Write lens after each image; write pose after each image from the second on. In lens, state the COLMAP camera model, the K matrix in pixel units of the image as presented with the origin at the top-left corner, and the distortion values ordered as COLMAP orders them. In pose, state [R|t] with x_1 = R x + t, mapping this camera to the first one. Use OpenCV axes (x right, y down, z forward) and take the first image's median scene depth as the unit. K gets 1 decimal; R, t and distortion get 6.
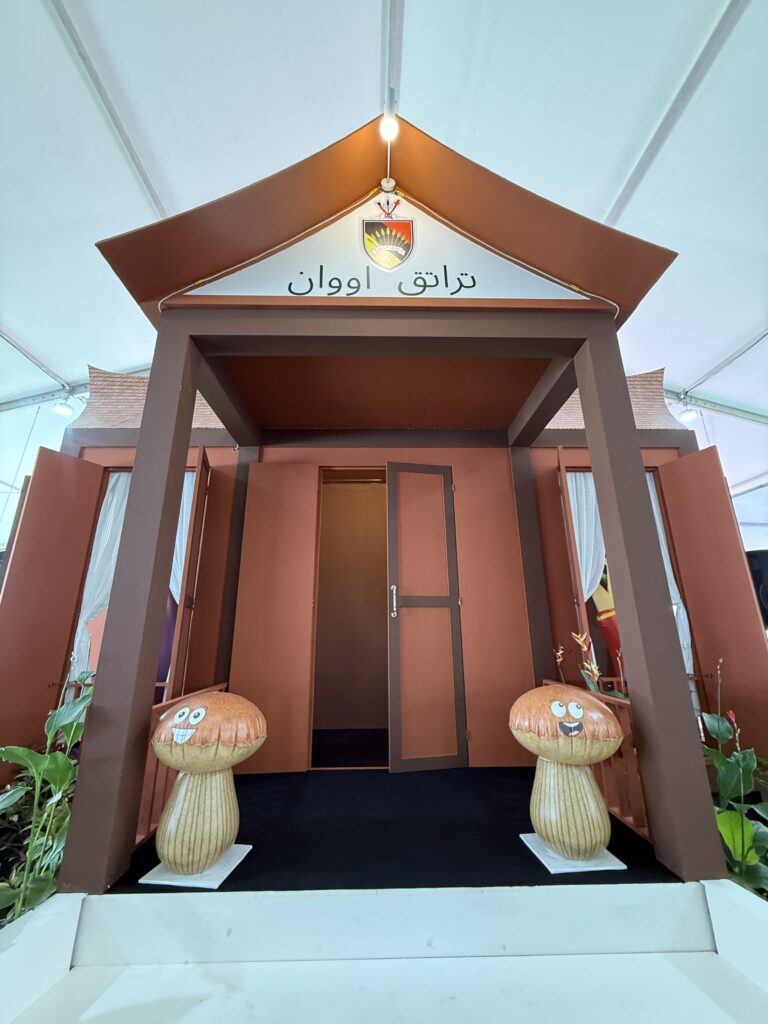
lens RADIAL K [[411.7, 0, 383.6], [0, 411.7, 512.0], [0, 0, 1]] dist [-0.000135, 0.000016]
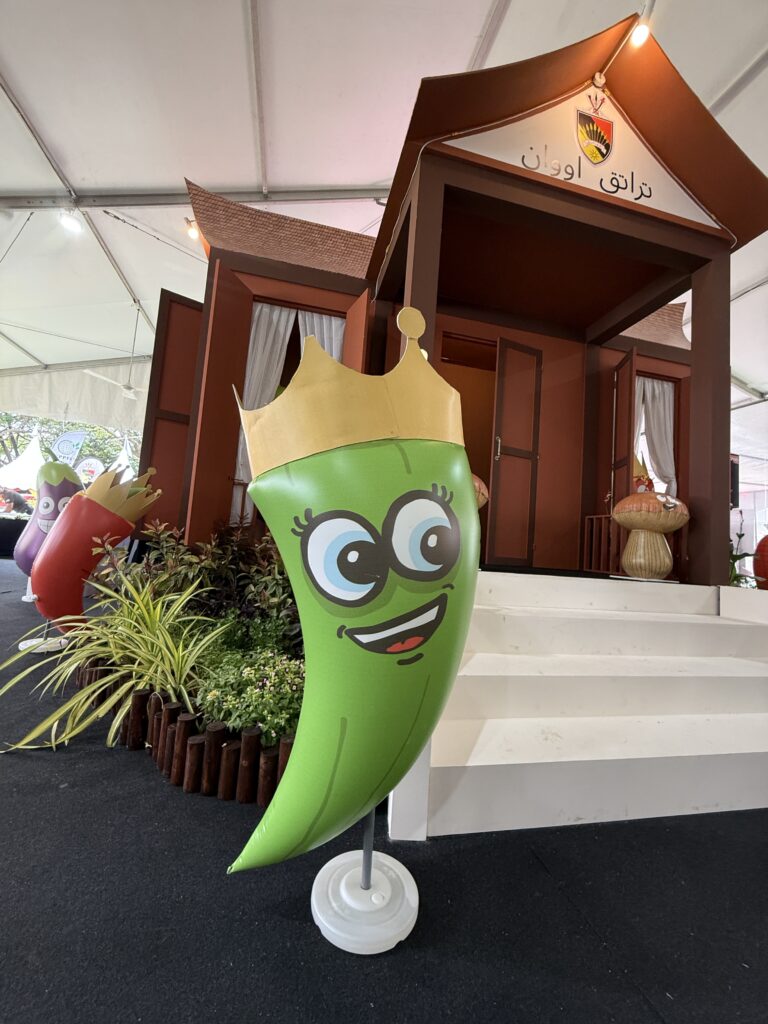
lens RADIAL K [[411.7, 0, 383.8], [0, 411.7, 513.9], [0, 0, 1]] dist [-0.000135, 0.000016]
pose [[0.974701, 0.094604, 0.202502, -0.717433], [-0.135620, 0.970490, 0.199389, 0.259371], [-0.177663, -0.221808, 0.958768, -0.296092]]
